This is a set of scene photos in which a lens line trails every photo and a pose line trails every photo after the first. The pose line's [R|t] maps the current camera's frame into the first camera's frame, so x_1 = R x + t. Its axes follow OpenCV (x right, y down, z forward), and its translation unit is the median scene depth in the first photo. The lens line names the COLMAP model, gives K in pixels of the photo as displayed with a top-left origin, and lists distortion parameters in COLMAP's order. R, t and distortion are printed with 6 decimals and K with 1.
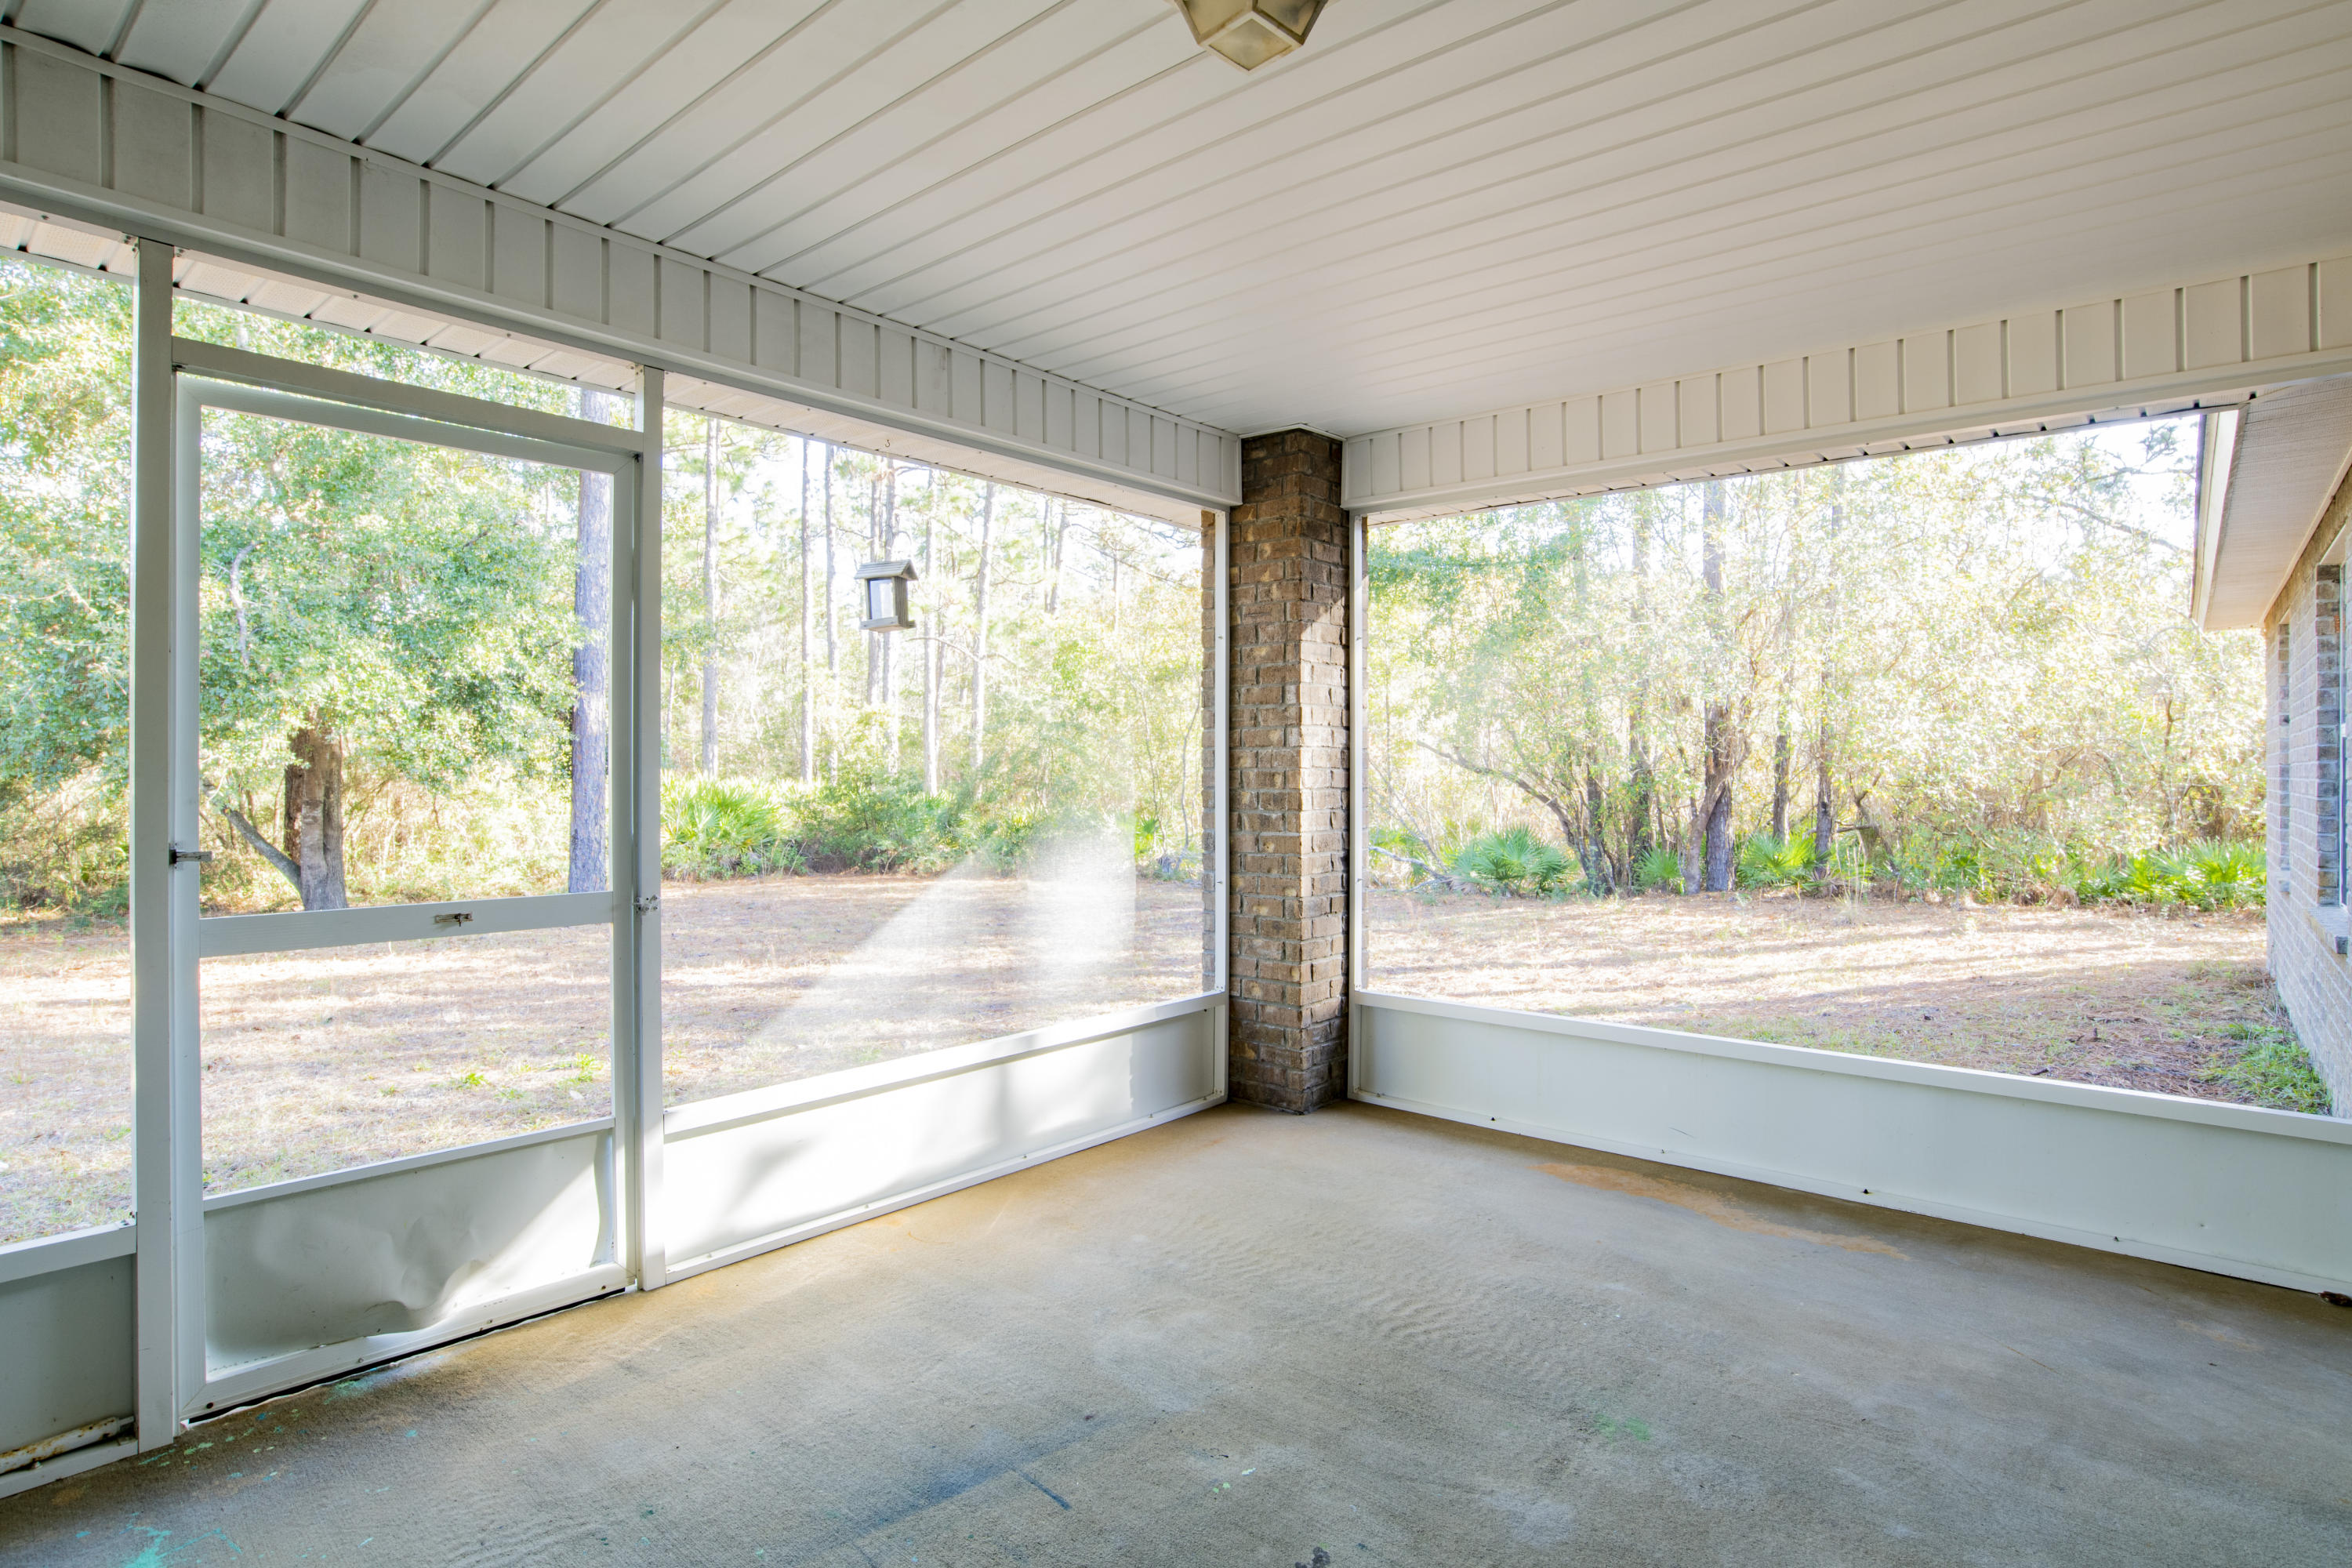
lens RADIAL K [[1213.2, 0, 1215.5], [0, 1213.2, 783.4], [0, 0, 1]] dist [-0.025418, 0.000330]
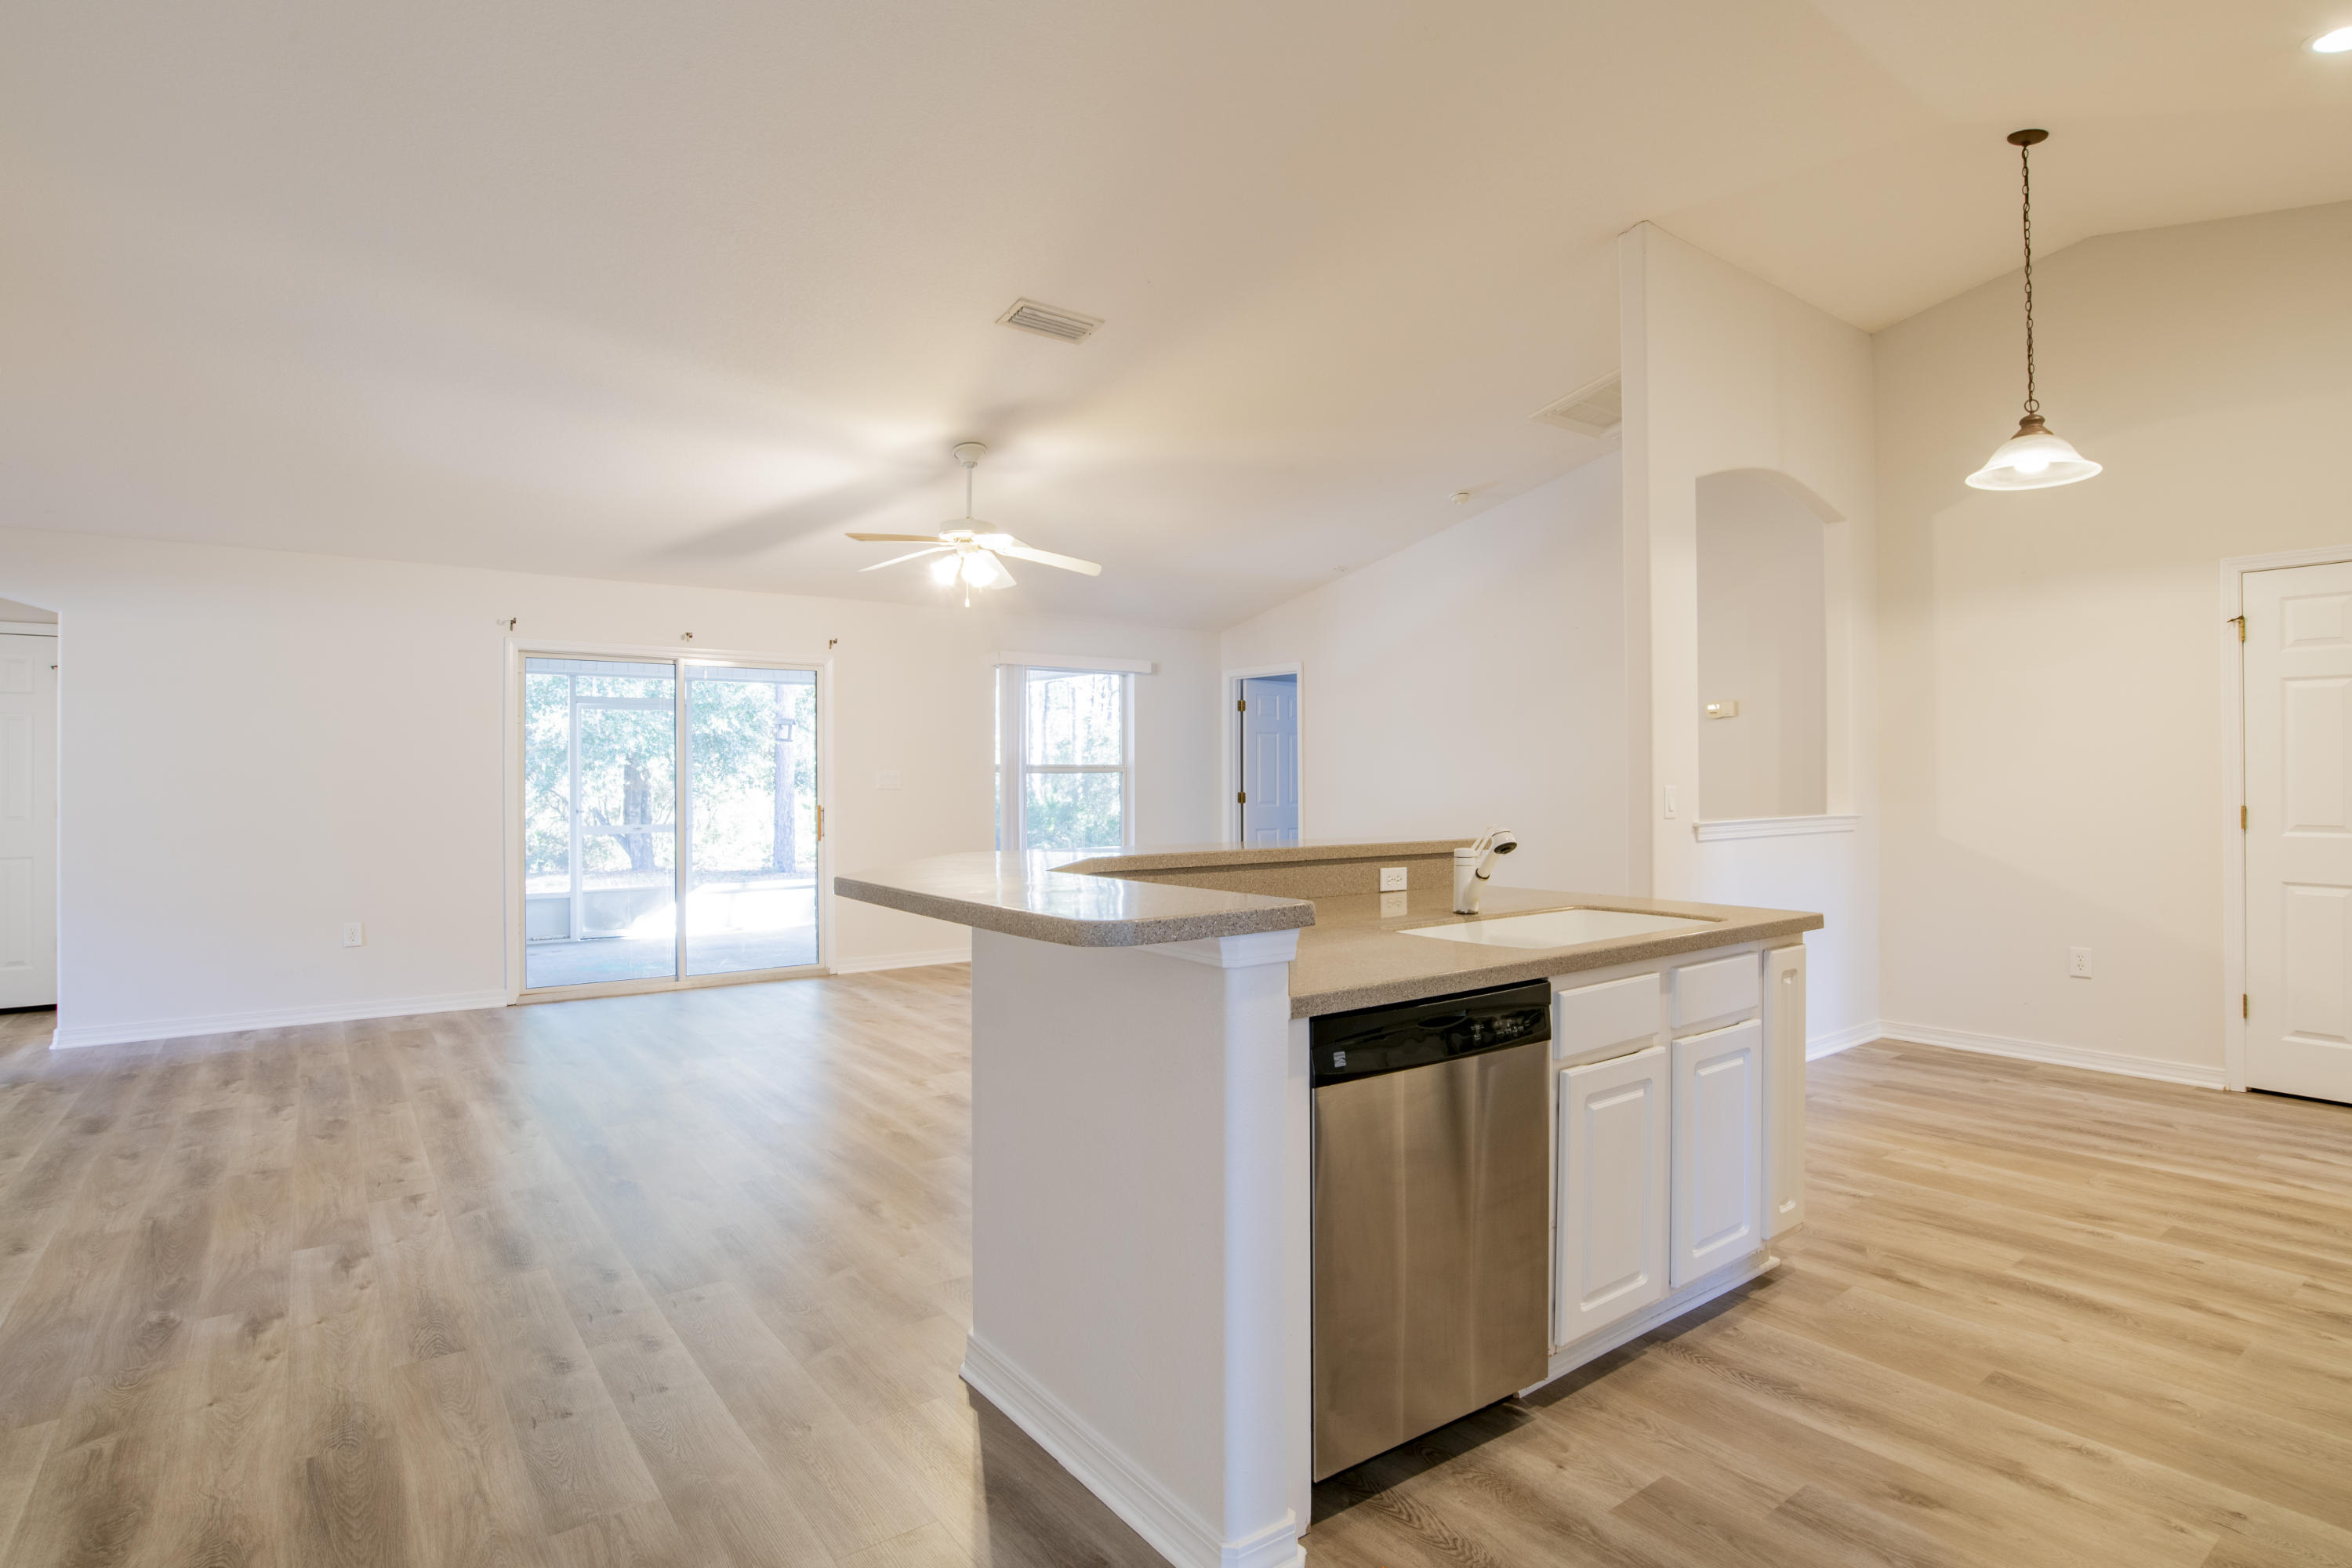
lens RADIAL K [[1175.7, 0, 1193.6], [0, 1175.7, 788.5], [0, 0, 1]] dist [-0.003851, 0.000051]
pose [[0.976029, -0.004288, -0.217598, 0.534867], [0.004216, 0.999991, -0.000794, -0.002010], [0.217600, -0.000143, 0.976038, -0.640339]]
